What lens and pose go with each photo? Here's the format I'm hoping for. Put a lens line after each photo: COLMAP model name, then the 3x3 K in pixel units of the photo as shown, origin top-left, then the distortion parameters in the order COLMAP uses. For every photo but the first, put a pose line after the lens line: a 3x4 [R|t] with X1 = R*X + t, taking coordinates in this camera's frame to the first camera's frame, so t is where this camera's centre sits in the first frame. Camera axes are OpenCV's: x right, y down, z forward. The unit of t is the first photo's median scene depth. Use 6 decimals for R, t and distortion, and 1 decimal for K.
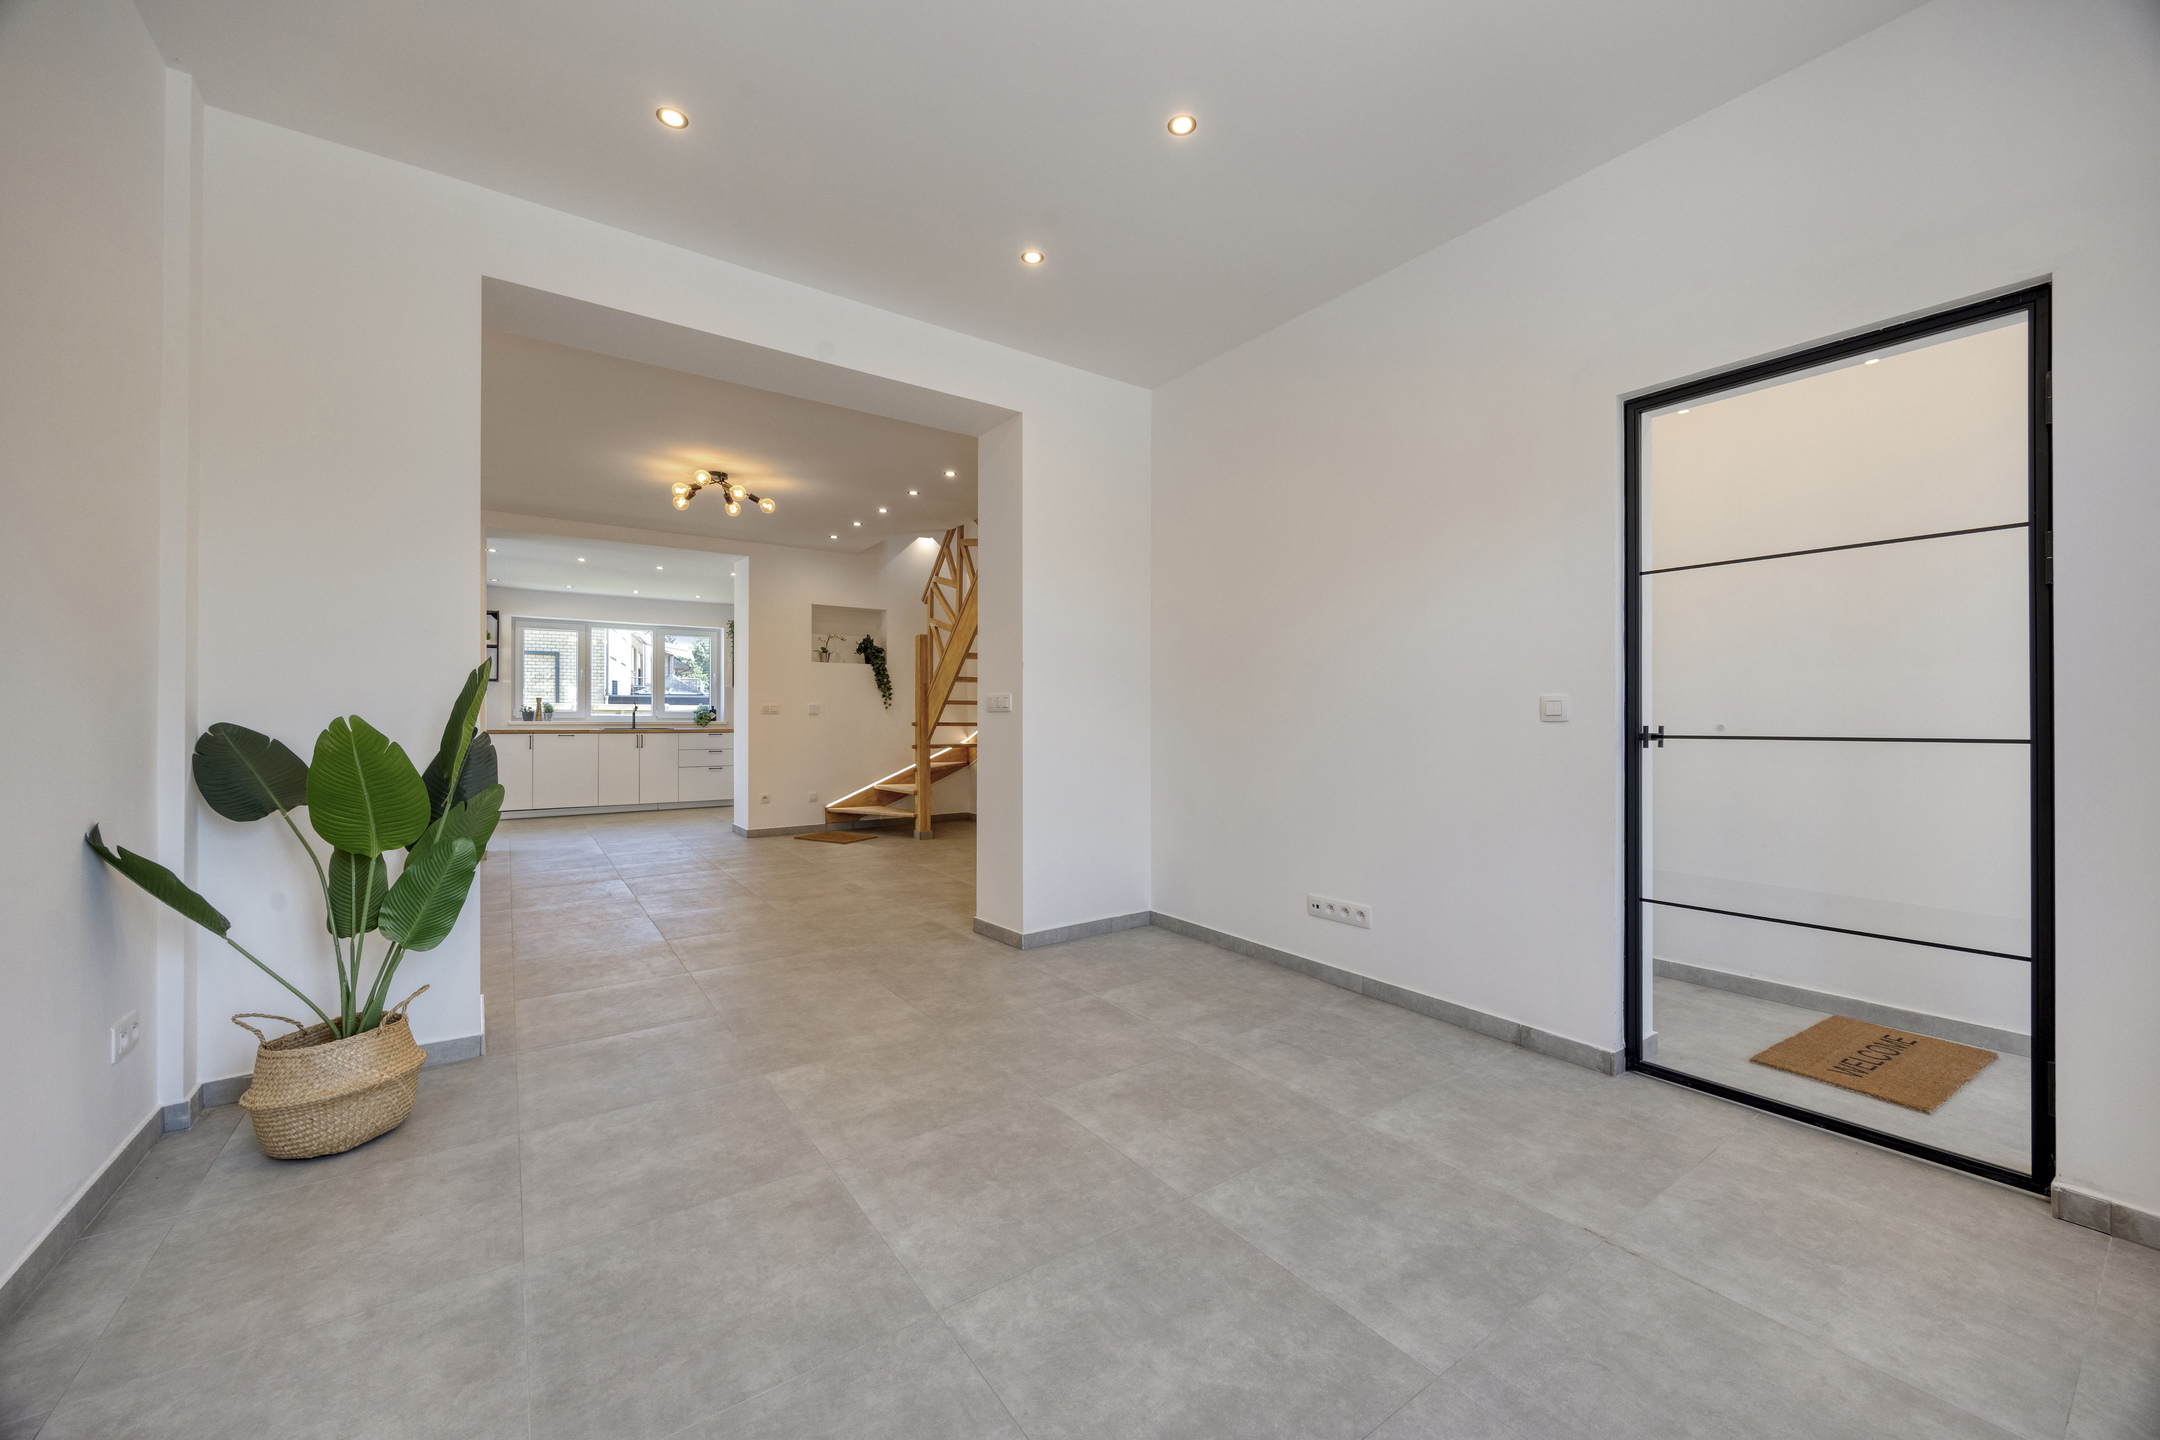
lens RADIAL K [[808.3, 0, 1080.0], [0, 808.3, 720.0], [0, 0, 1]] dist [-0.000477, -0.000018]
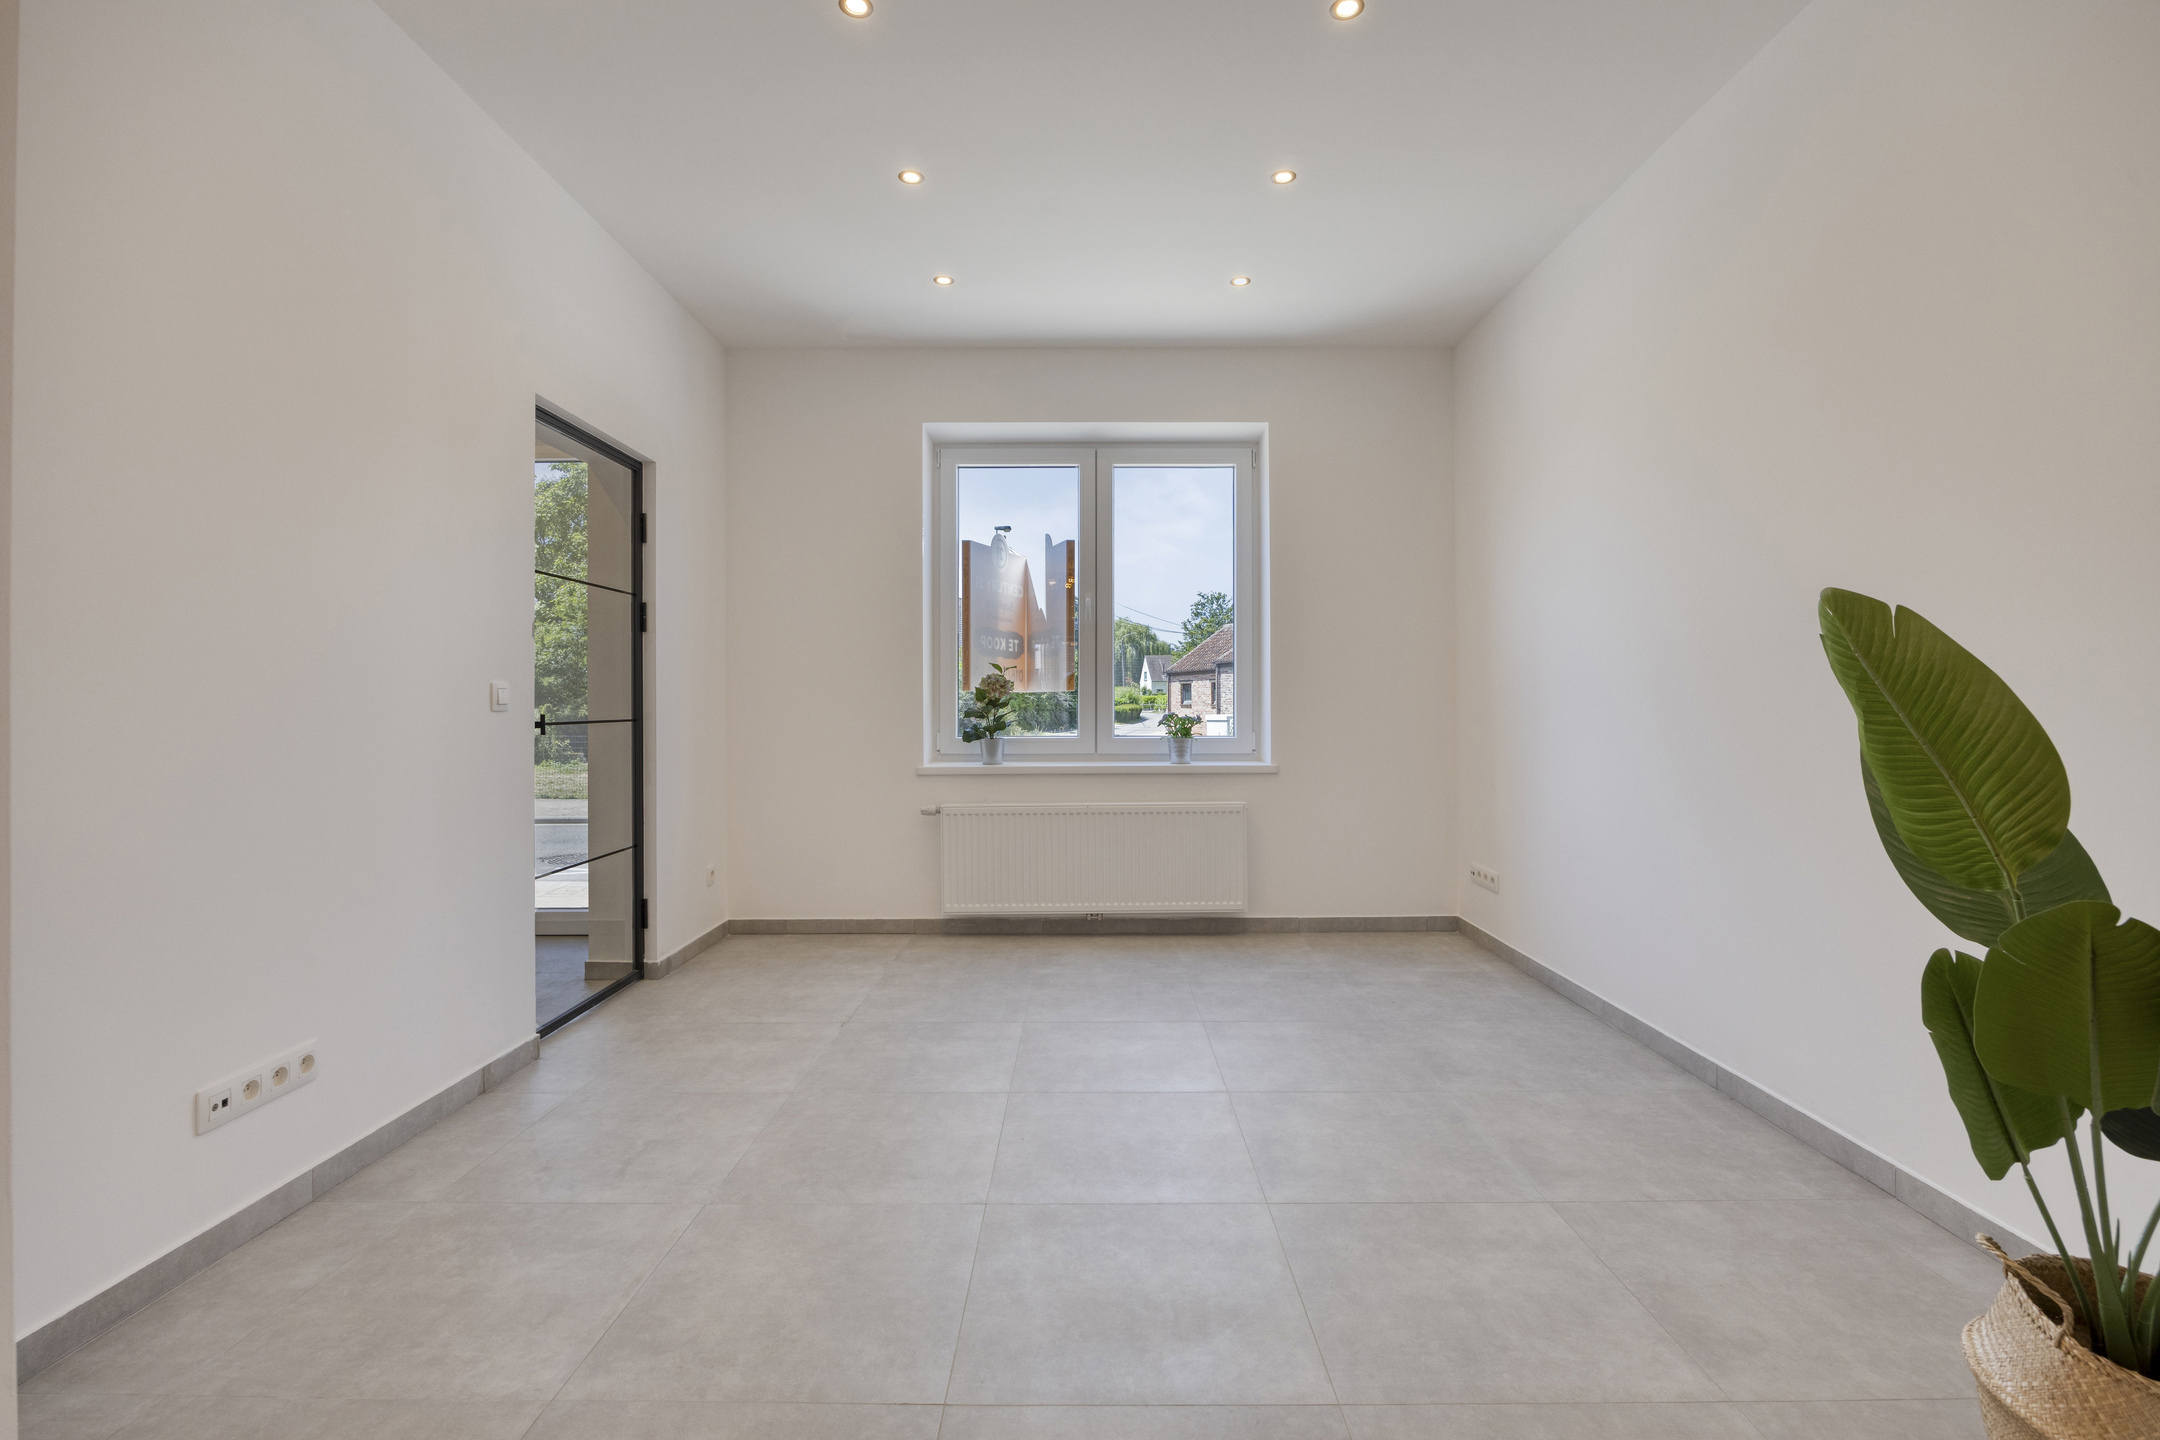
lens RADIAL K [[1001.7, 0, 1080.0], [0, 1001.7, 720.0], [0, 0, 1]] dist [-0.000015, 0.000164]
pose [[-0.813093, -0.006613, 0.582096, -0.411747], [0.005617, 0.999800, 0.019205, -0.004437], [-0.582106, 0.018886, -0.812894, 1.054573]]
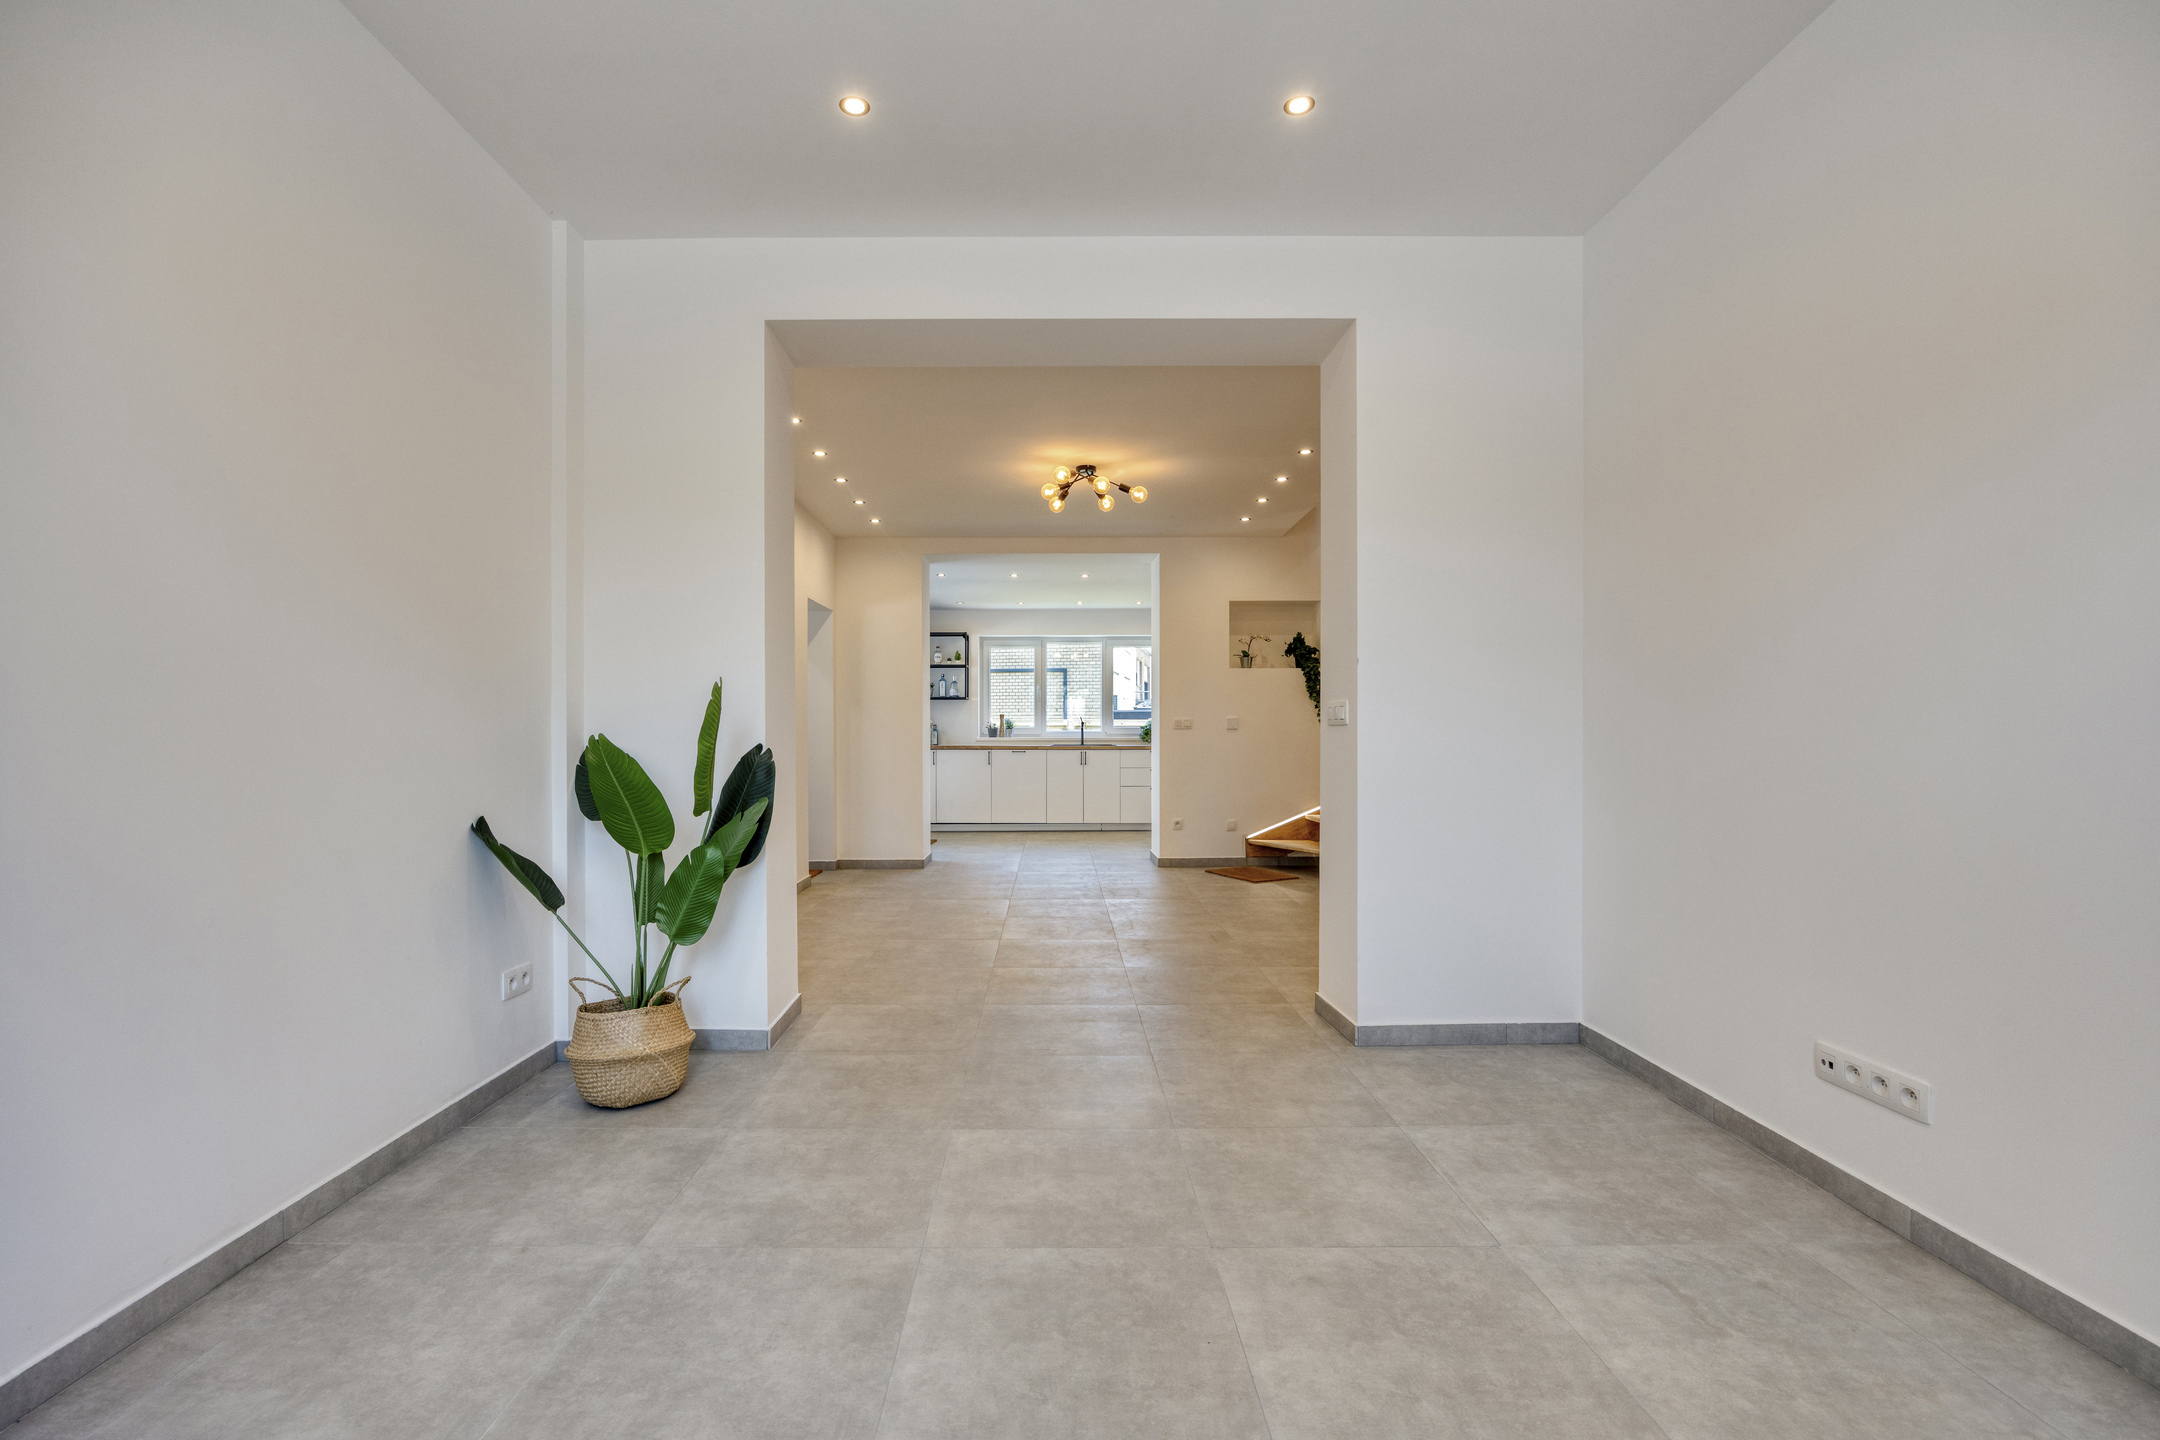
lens RADIAL K [[950.4, 0, 1047.4], [0, 950.4, 749.3], [0, 0, 1]] dist [-0.013798, 0.000577]
pose [[0.815924, 0.006651, -0.578120, 0.200926], [0.001877, 0.999898, 0.014152, -0.000736], [0.578156, -0.012632, 0.815829, 0.132271]]
